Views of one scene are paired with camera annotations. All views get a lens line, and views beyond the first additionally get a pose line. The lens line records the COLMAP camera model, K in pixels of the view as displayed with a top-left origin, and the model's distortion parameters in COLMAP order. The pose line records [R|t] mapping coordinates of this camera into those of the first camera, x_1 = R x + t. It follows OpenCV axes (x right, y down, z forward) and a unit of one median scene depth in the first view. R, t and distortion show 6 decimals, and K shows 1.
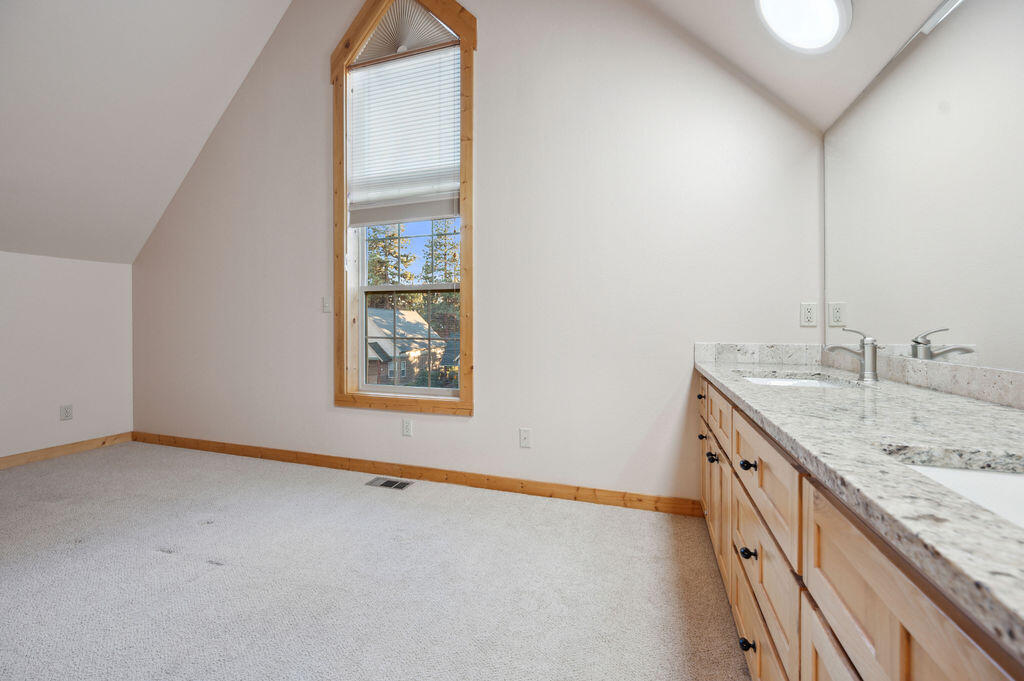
lens RADIAL K [[414.1, 0, 510.9], [0, 414.1, 329.0], [0, 0, 1]] dist [-0.004025, 0.000732]
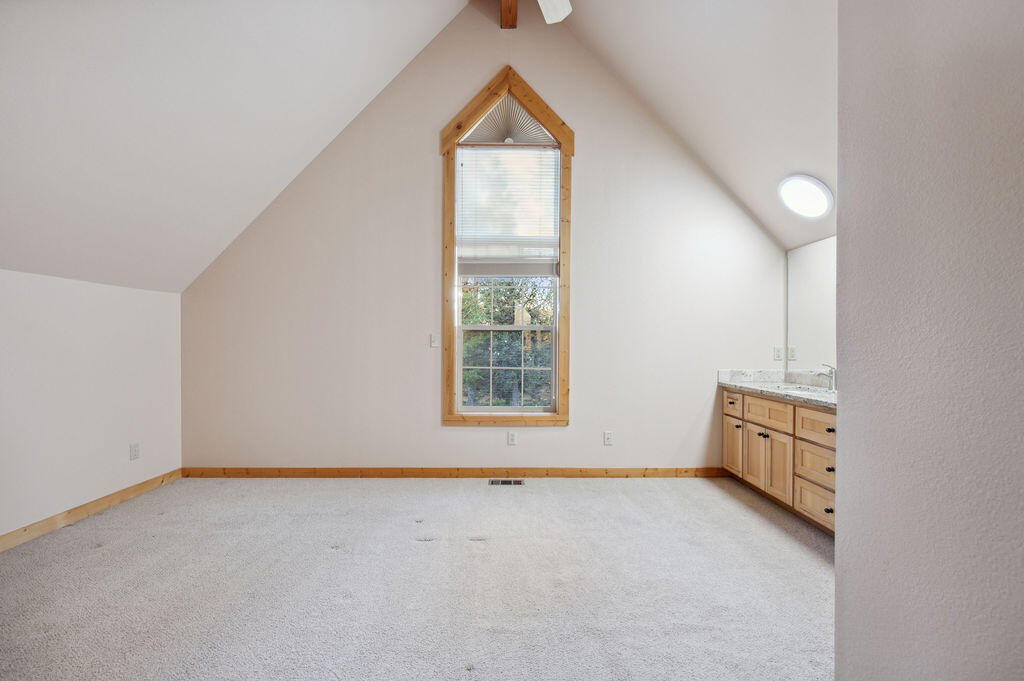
lens RADIAL K [[414.1, 0, 512.5], [0, 414.1, 348.9], [0, 0, 1]] dist [-0.004025, 0.000732]
pose [[0.945656, -0.001567, 0.325165, -0.683168], [-0.000732, 0.999976, 0.006946, -0.048334], [-0.325167, -0.006807, 0.945632, -0.213459]]
